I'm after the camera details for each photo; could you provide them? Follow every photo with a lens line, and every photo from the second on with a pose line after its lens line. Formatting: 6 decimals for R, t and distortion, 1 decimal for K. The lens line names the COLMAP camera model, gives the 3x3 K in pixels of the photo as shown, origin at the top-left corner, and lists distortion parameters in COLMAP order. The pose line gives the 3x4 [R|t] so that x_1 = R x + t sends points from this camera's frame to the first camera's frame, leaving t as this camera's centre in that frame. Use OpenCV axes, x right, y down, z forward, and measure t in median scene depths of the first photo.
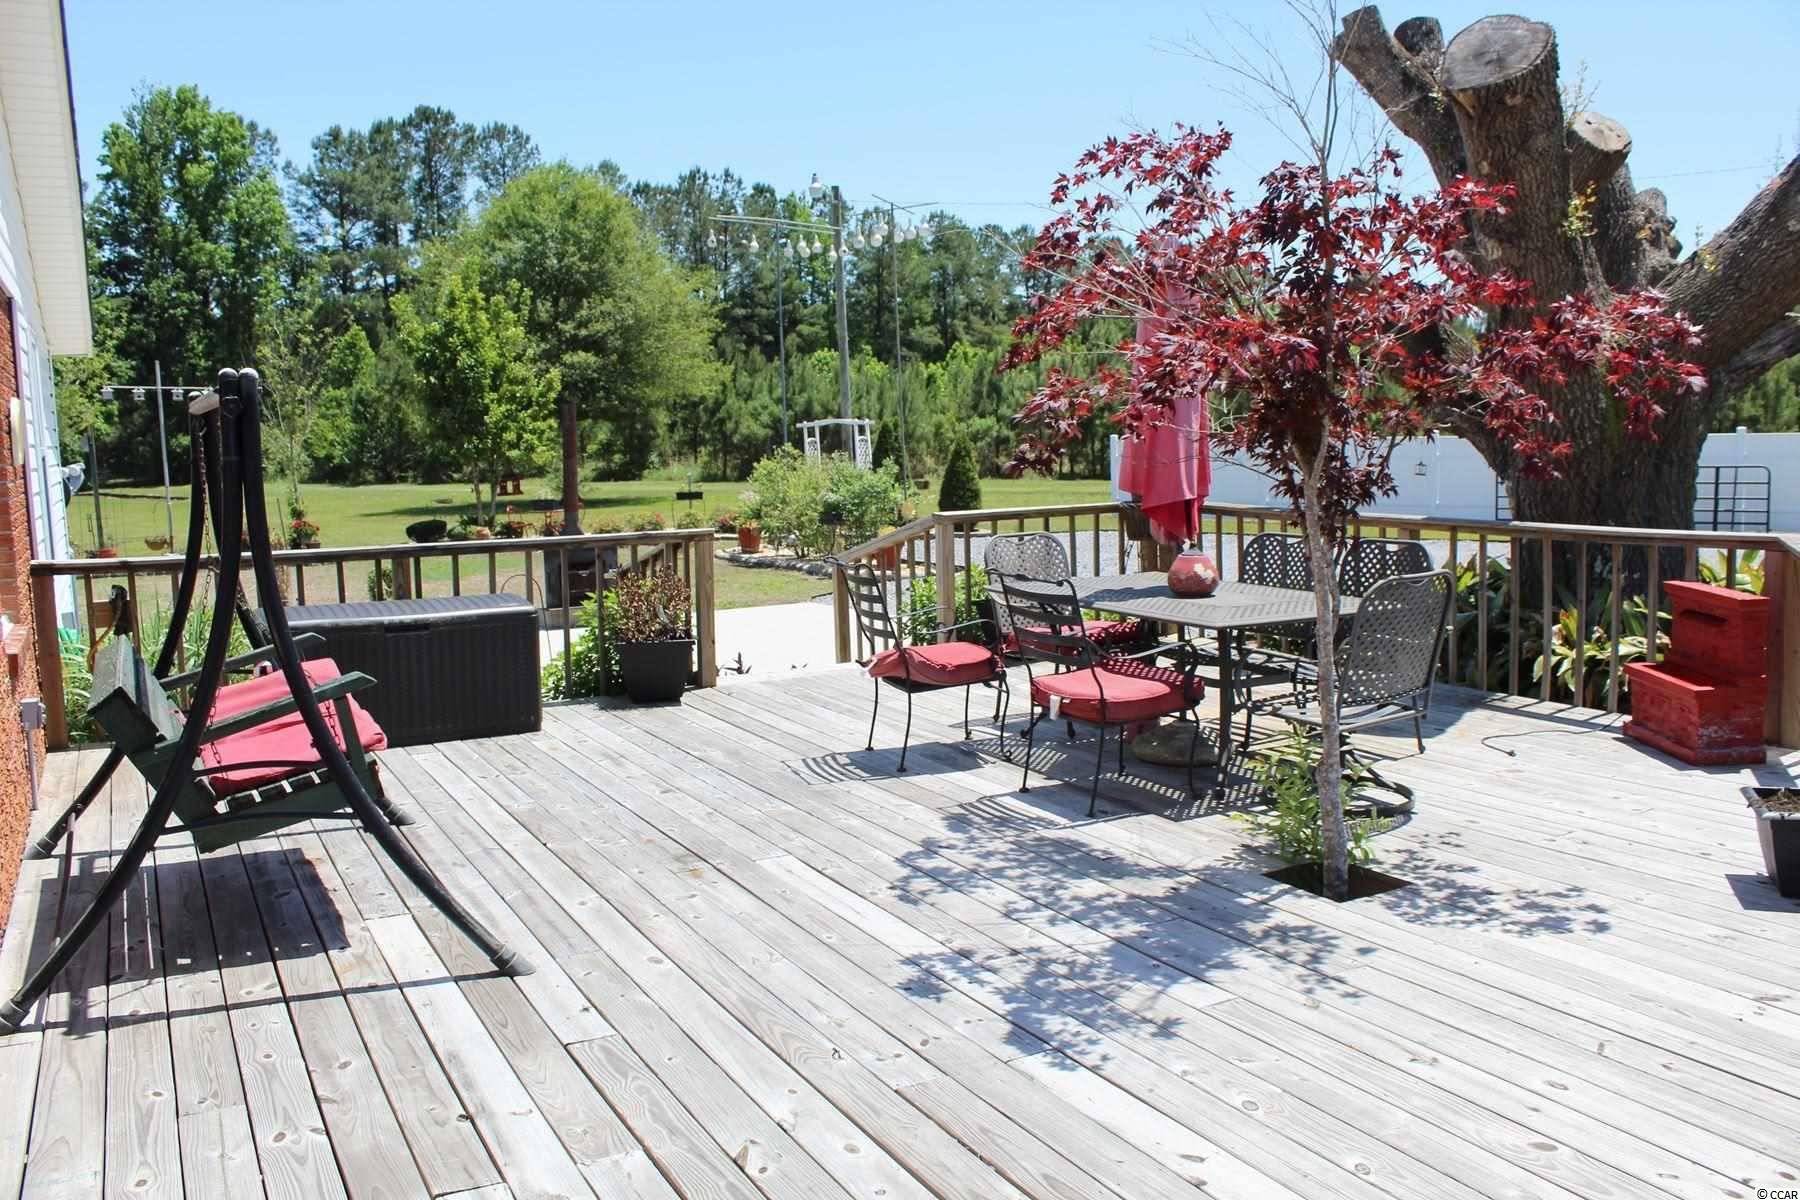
lens RADIAL K [[1500.9, 0, 900.0], [0, 1500.9, 600.0], [0, 0, 1]] dist [-0.146634, 0.119234]
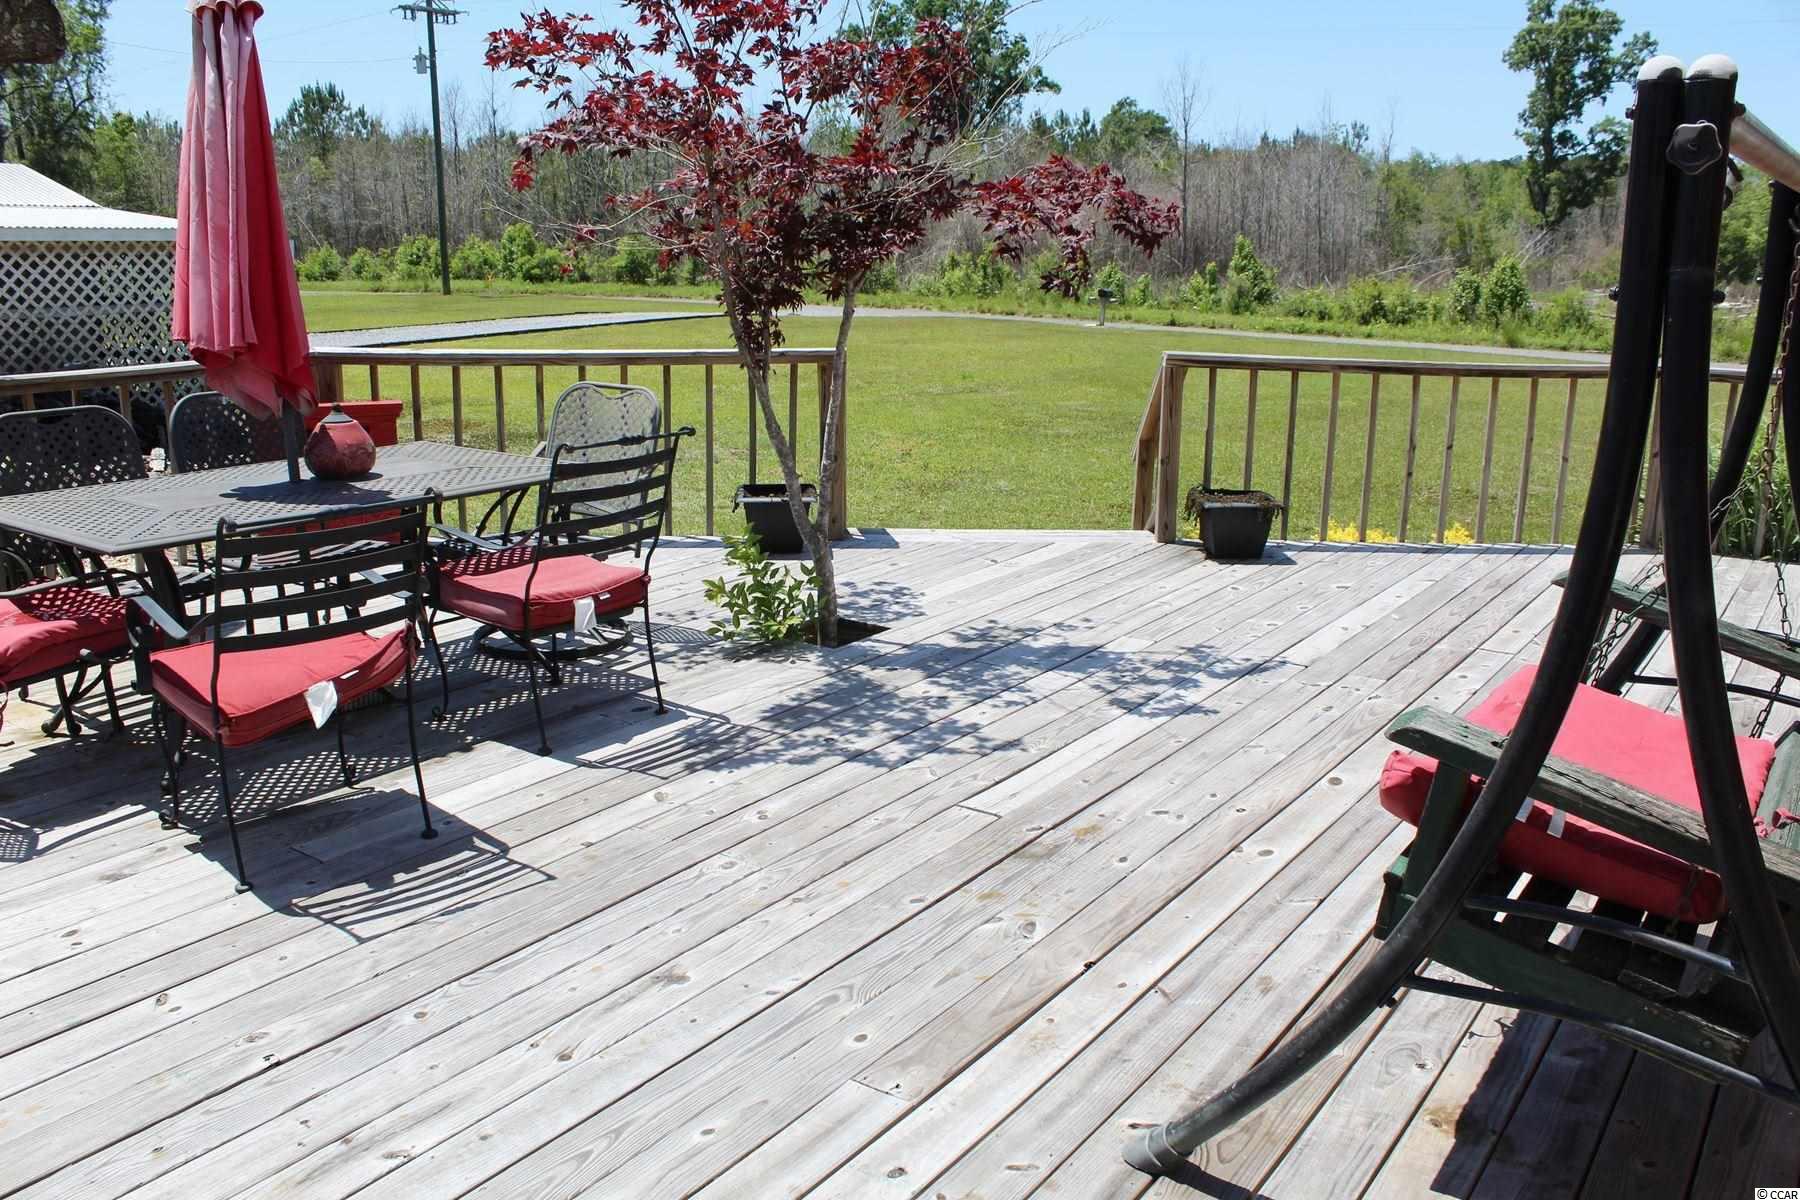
lens RADIAL K [[1500.9, 0, 900.0], [0, 1500.9, 600.0], [0, 0, 1]] dist [-0.146634, 0.119234]
pose [[-0.453047, -0.190788, 0.870832, -0.723211], [0.101121, 0.959529, 0.262828, -0.134960], [-0.885733, 0.207133, -0.415419, 1.363942]]
